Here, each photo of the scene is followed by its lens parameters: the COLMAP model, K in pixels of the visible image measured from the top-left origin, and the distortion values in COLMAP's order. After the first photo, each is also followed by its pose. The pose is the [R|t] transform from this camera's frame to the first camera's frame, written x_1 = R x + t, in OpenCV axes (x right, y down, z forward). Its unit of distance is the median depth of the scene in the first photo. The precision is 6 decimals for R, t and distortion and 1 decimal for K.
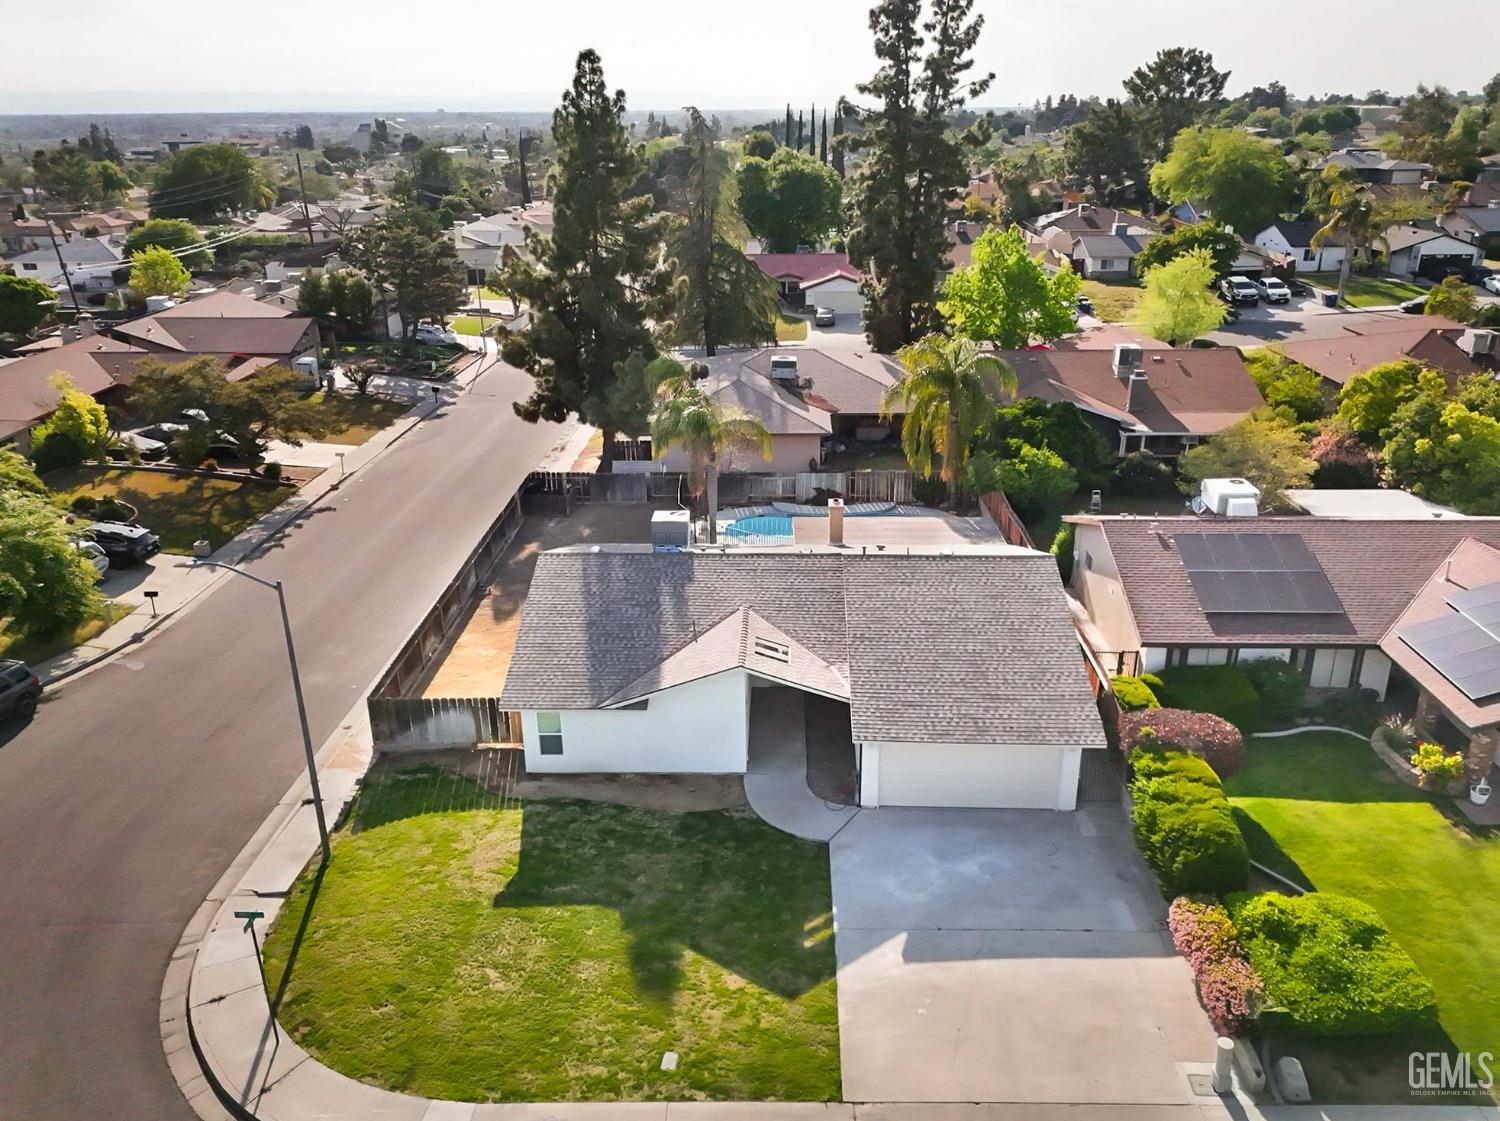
lens RADIAL K [[1123.9, 0, 750.0], [0, 1123.9, 560.5], [0, 0, 1]] dist [0.099393, -0.119990]
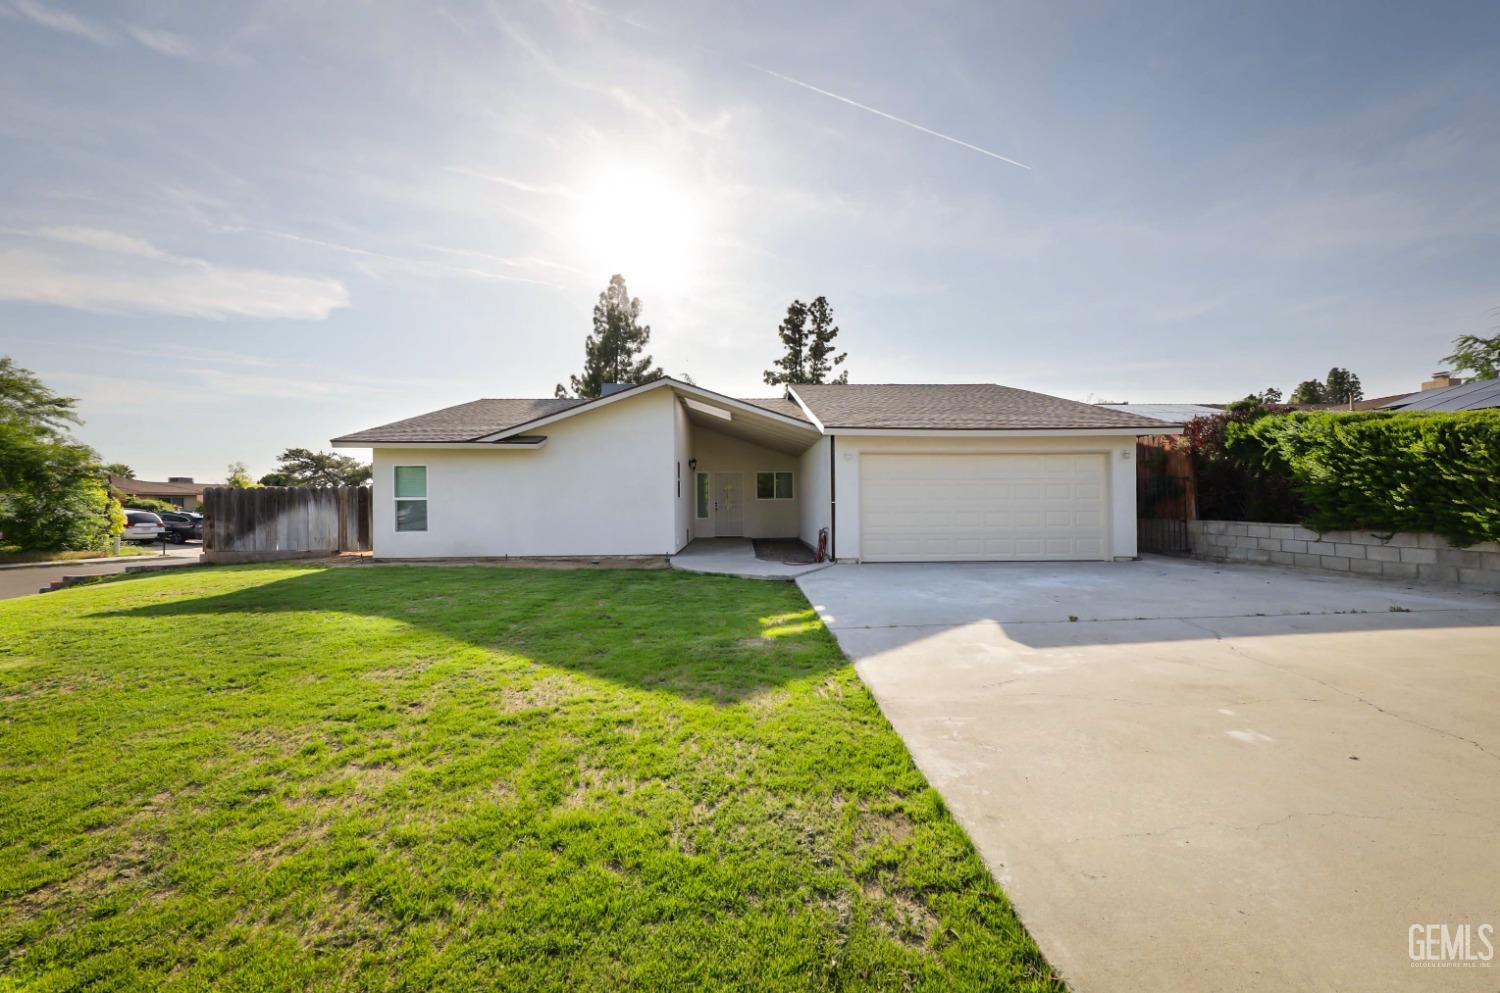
lens RADIAL K [[535.7, 0, 756.2], [0, 535.7, 496.9], [0, 0, 1]] dist [-0.000032, -0.000072]
pose [[0.998146, 0.002952, 0.060798, 0.015993], [0.020497, 0.924189, -0.381385, 0.161462], [-0.057315, 0.381924, 0.922415, 0.364786]]
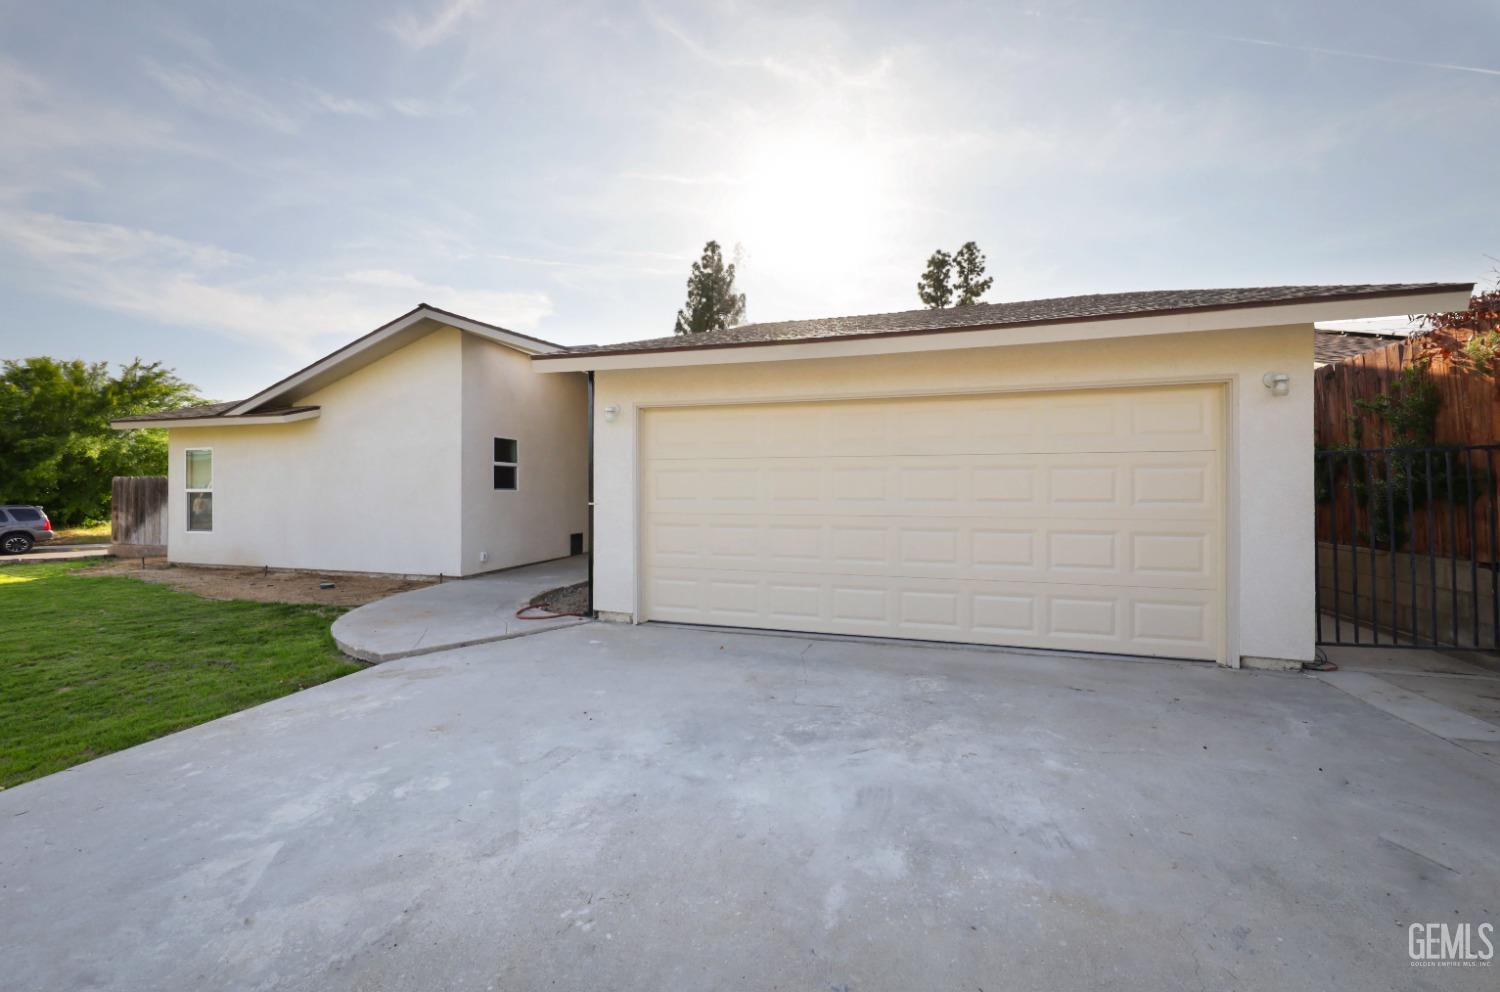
lens RADIAL K [[554.2, 0, 756.6], [0, 554.2, 488.9], [0, 0, 1]] dist [0.010487, -0.009163]
pose [[0.969049, 0.007668, -0.246751, 0.102009], [-0.098939, 0.927798, -0.359725, 0.126782], [0.226176, 0.373004, 0.899840, 0.443189]]
